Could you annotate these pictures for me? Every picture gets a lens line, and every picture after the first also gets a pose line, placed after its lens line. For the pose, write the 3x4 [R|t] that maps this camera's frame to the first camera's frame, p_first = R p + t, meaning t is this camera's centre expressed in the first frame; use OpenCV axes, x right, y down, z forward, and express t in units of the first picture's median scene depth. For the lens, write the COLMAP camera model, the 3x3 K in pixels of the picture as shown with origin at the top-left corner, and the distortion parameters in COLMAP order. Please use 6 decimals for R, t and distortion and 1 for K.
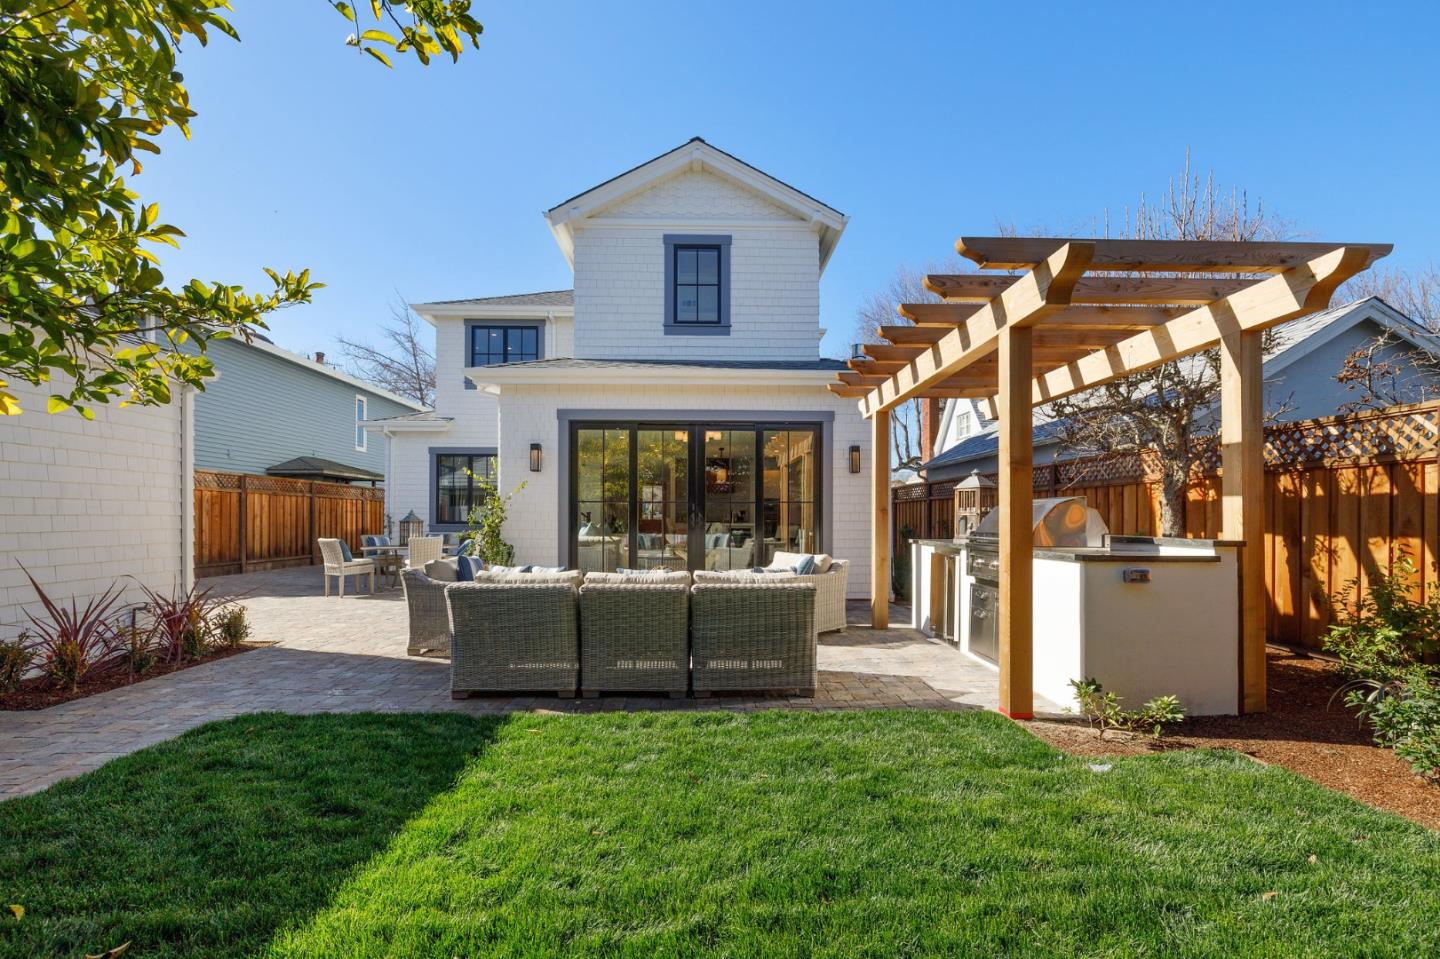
lens RADIAL K [[619.4, 0, 719.5], [0, 619.4, 469.8], [0, 0, 1]] dist [-0.003662, -0.000174]
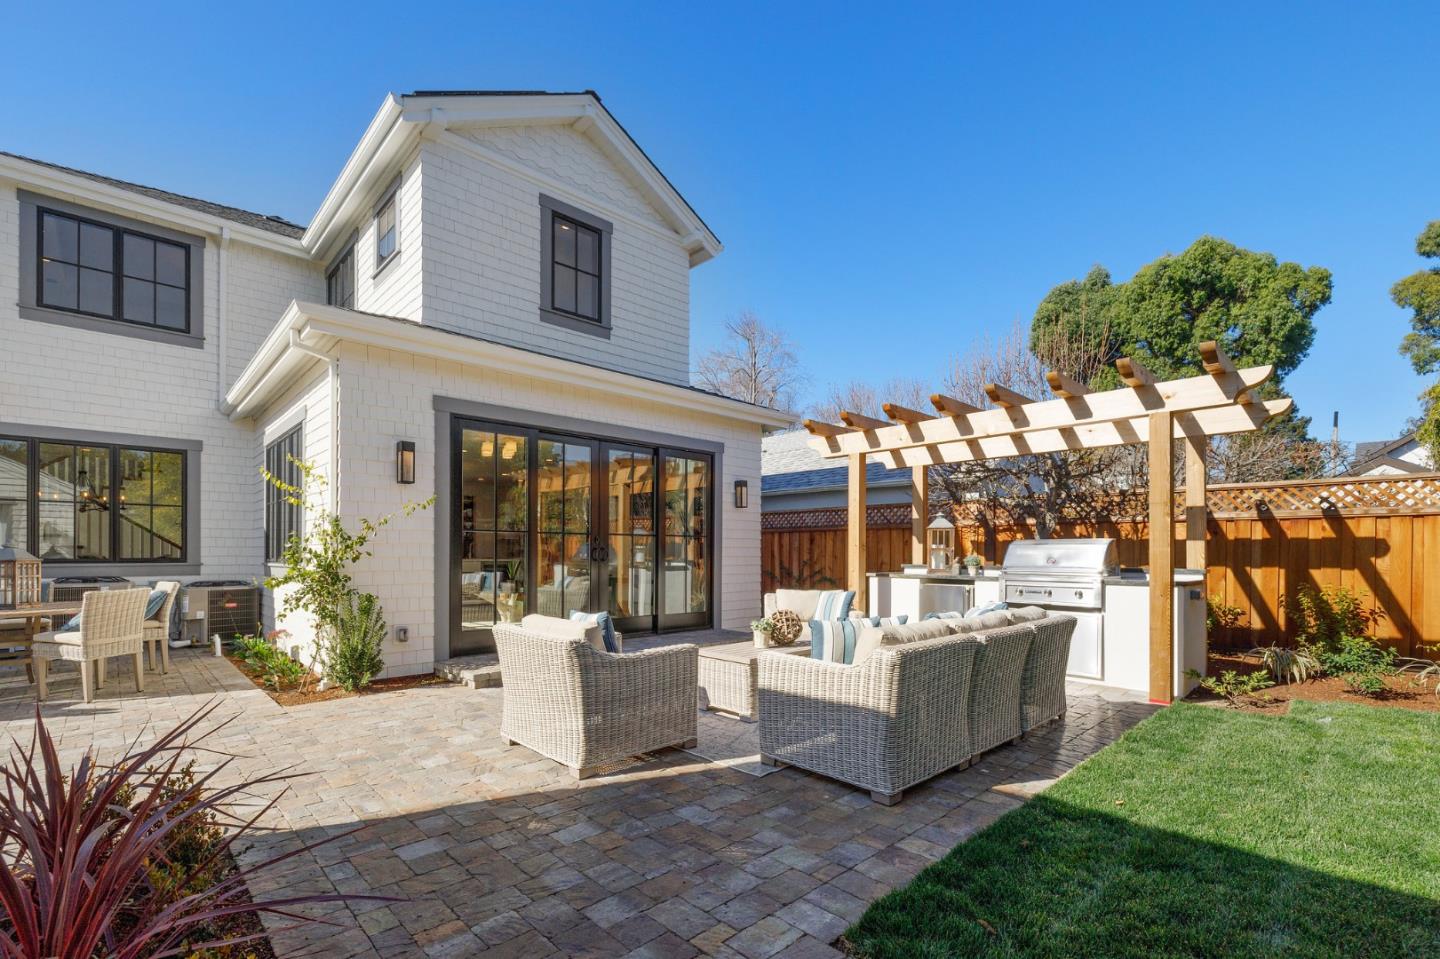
lens RADIAL K [[631.3, 0, 718.0], [0, 631.3, 510.9], [0, 0, 1]] dist [-0.000487, -0.000248]
pose [[0.746312, 0.043035, 0.664203, -0.445890], [-0.053284, 0.998568, -0.004828, 0.015969], [-0.663460, -0.031788, 0.747536, 0.243101]]
